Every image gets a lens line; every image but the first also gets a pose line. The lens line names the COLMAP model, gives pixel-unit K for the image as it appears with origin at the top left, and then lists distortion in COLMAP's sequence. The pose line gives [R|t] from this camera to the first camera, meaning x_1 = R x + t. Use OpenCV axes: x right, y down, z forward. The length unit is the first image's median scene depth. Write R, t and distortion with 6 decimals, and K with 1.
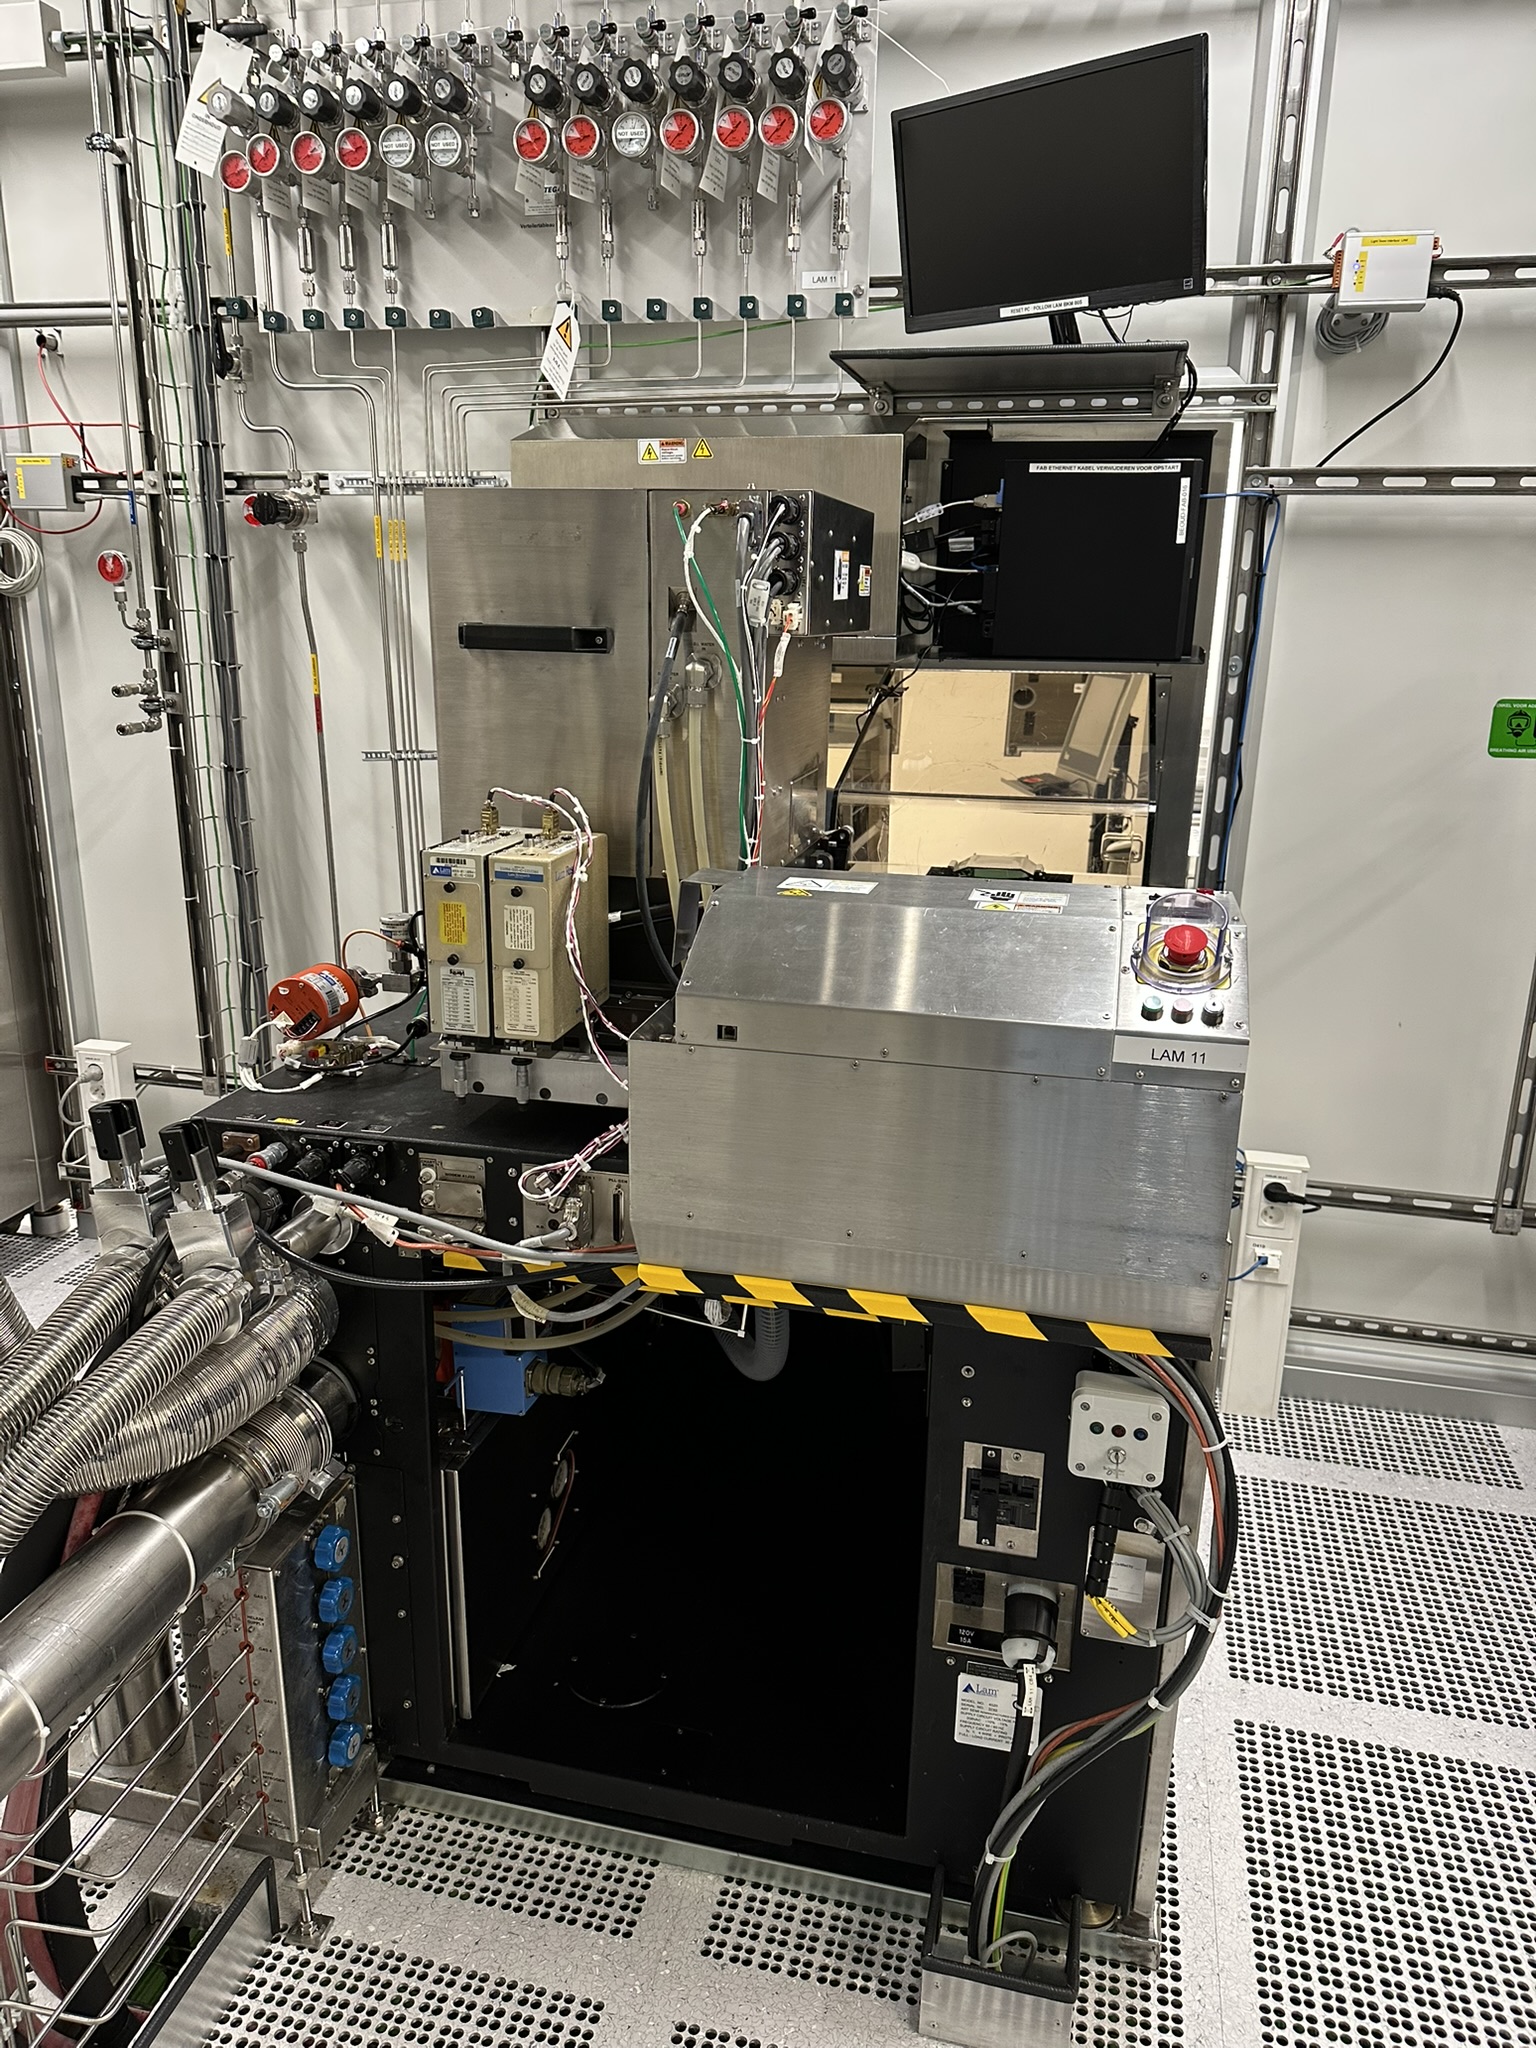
lens RADIAL K [[1447.3, 0, 758.2], [0, 1447.3, 1009.4], [0, 0, 1]] dist [0.048522, -0.056693]
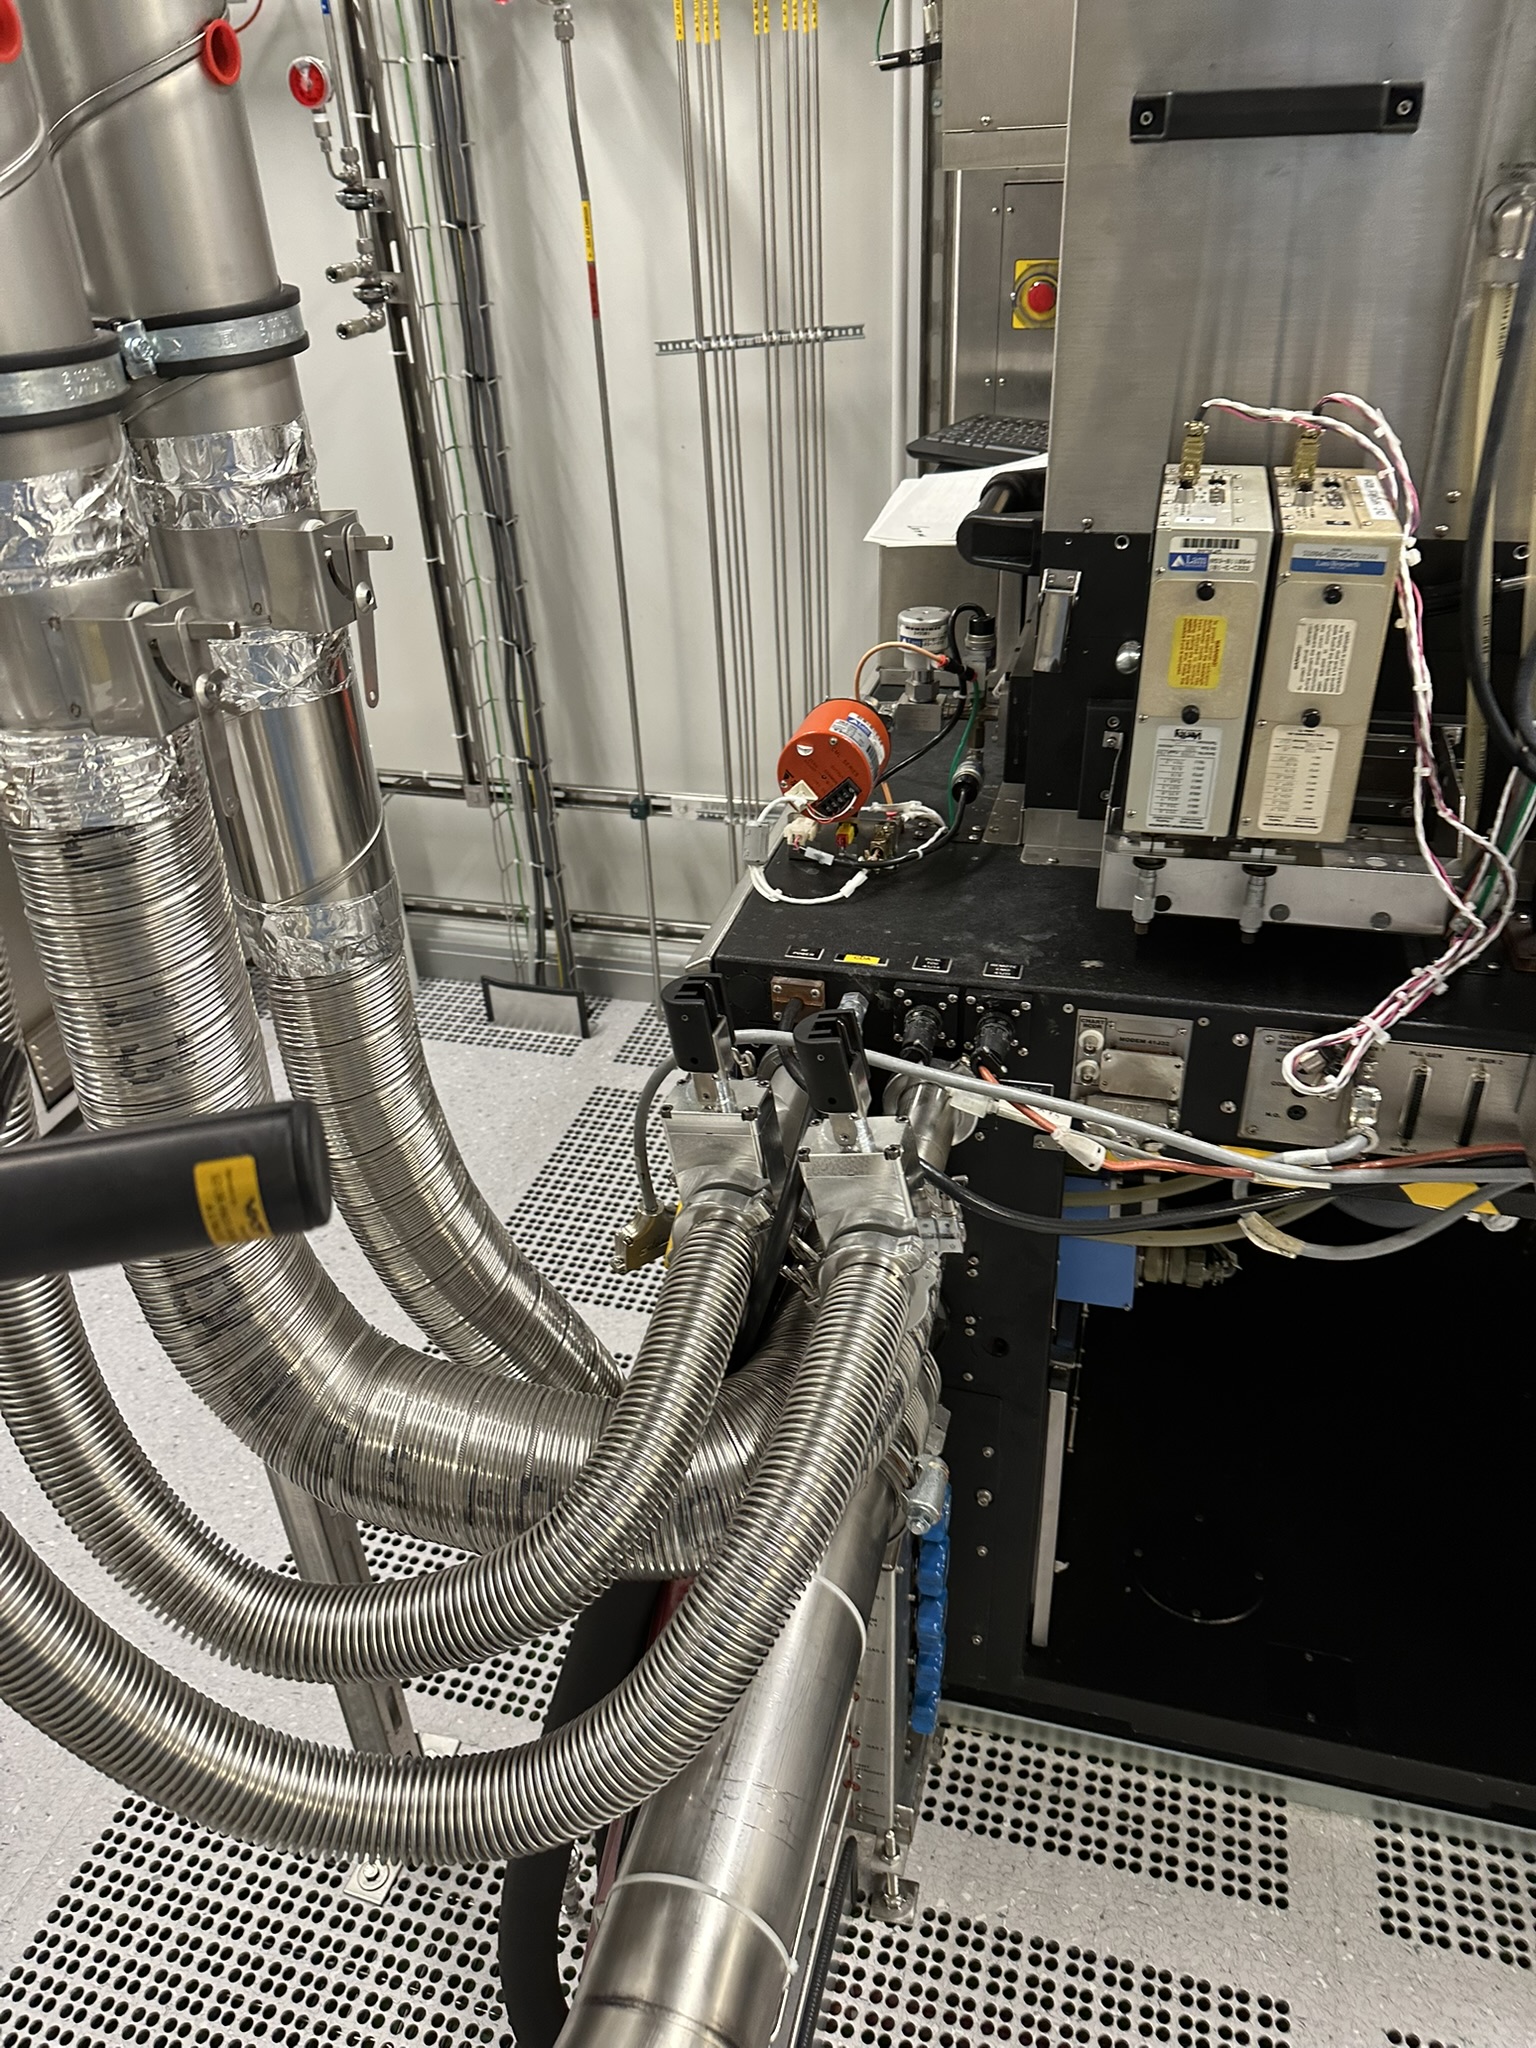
lens RADIAL K [[1447.3, 0, 732.7], [0, 1447.3, 1023.3], [0, 0, 1]] dist [0.048522, -0.056693]
pose [[0.996724, -0.029379, -0.075359, -0.302520], [0.048896, 0.961040, 0.272050, -0.071973], [0.064431, -0.274844, 0.959328, 0.316131]]
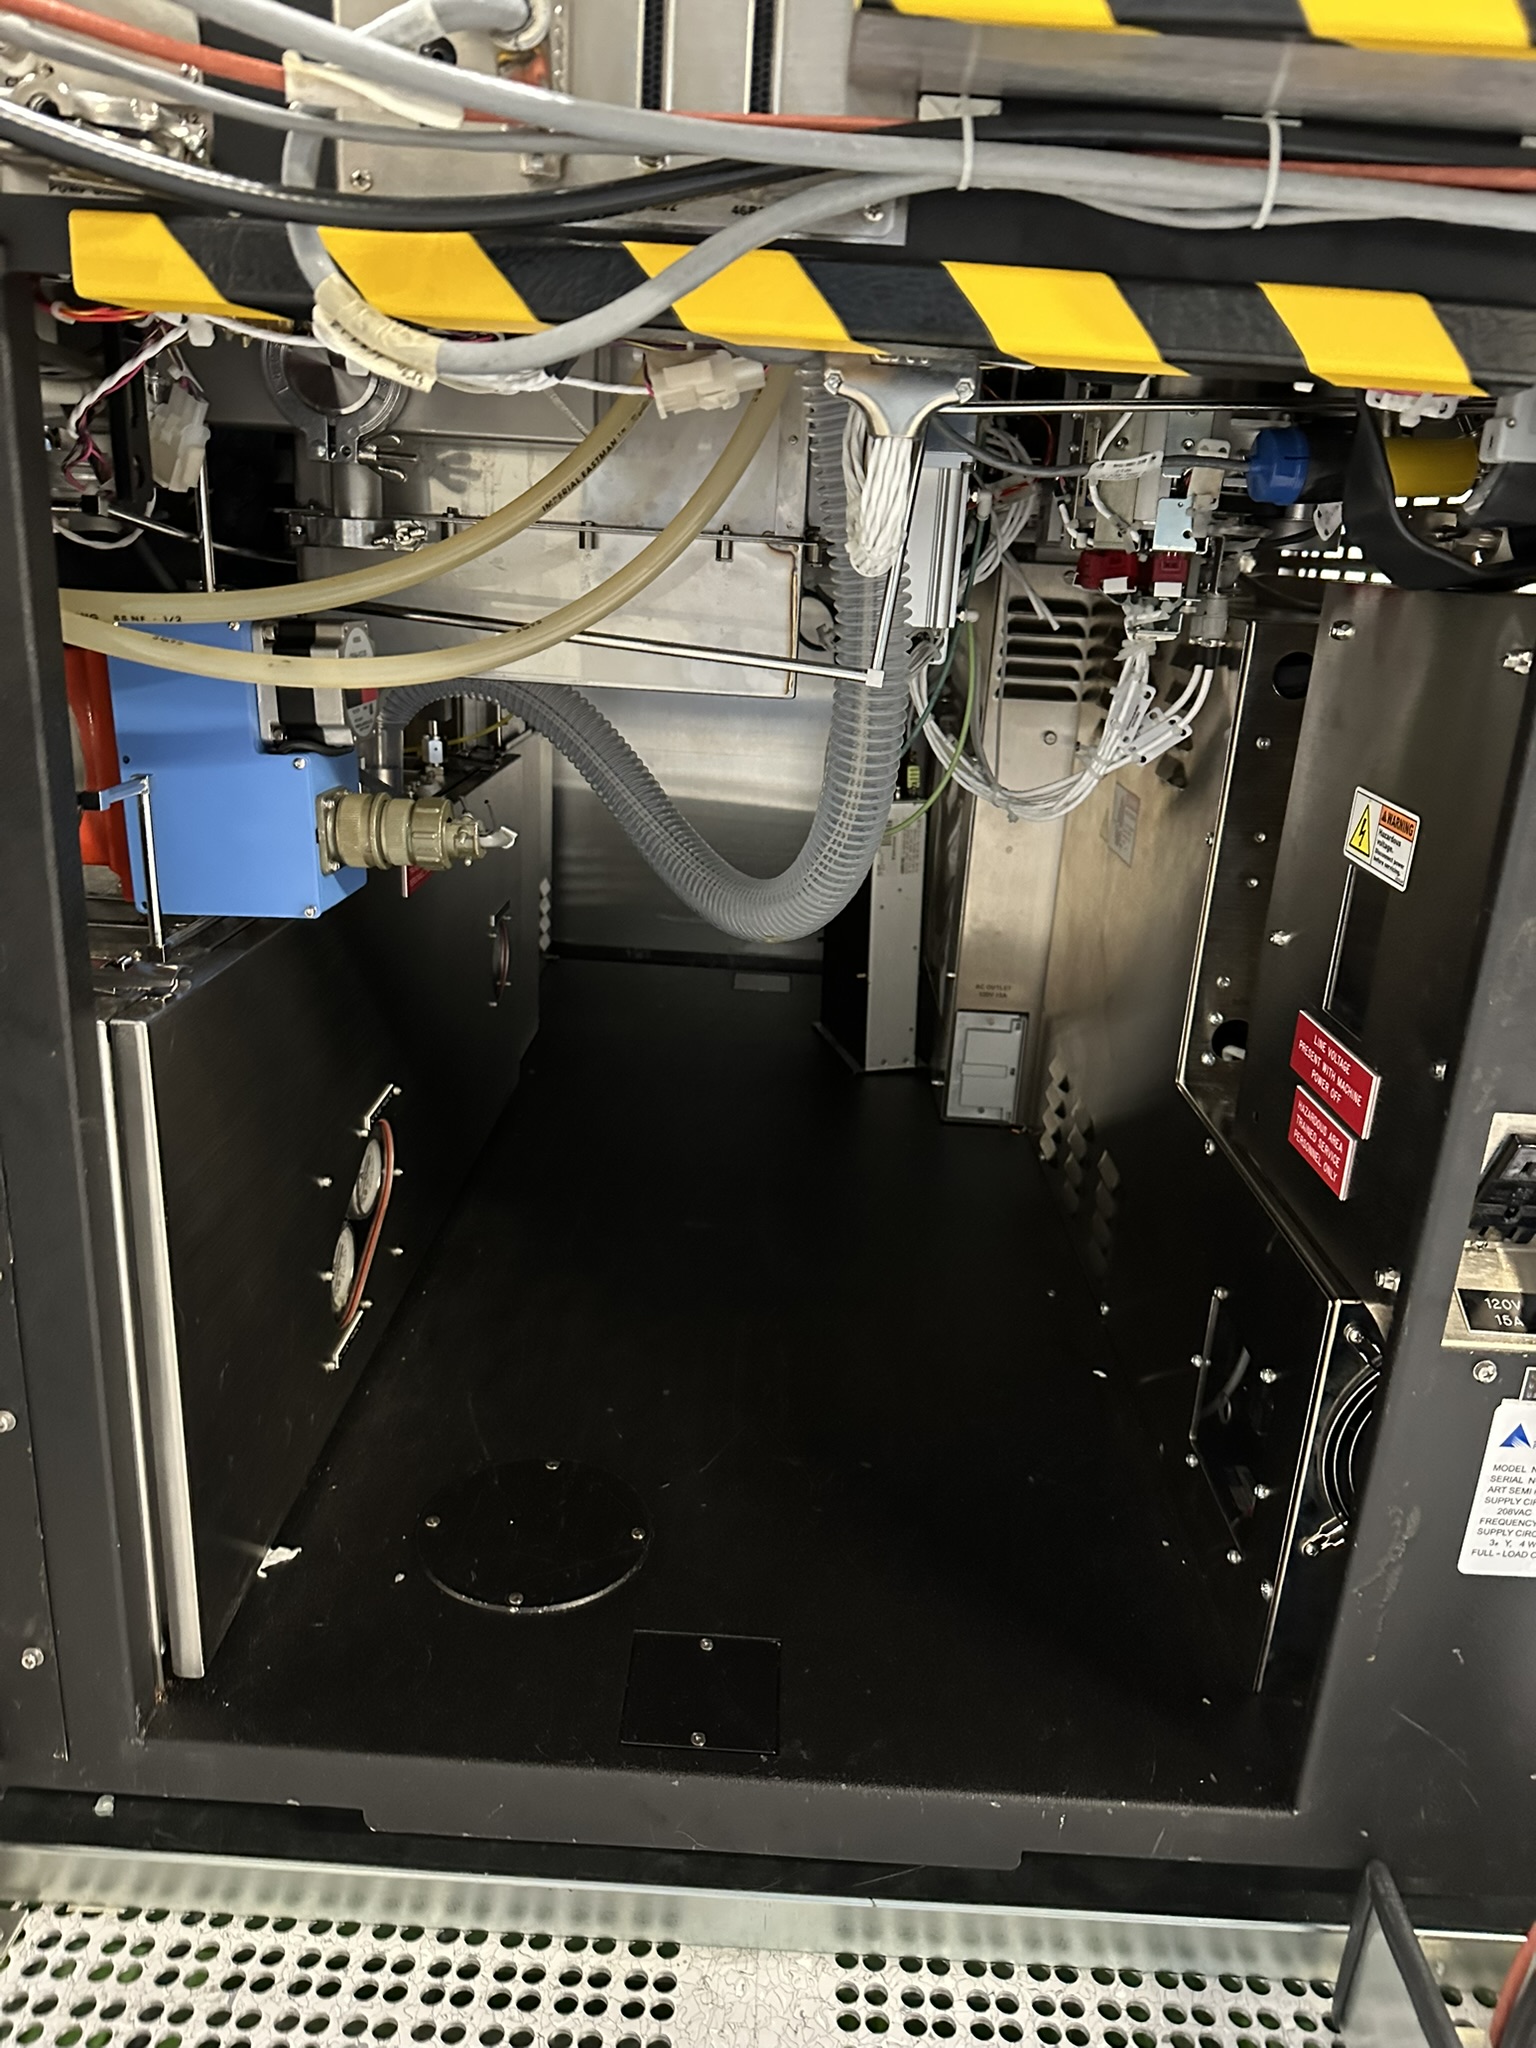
lens RADIAL K [[1447.3, 0, 748.2], [0, 1447.3, 1019.0], [0, 0, 1]] dist [0.048522, -0.056693]
pose [[0.977315, -0.030738, 0.209546, -0.130120], [0.021674, 0.998733, 0.045417, 0.292775], [-0.210677, -0.039845, 0.976743, 0.587733]]
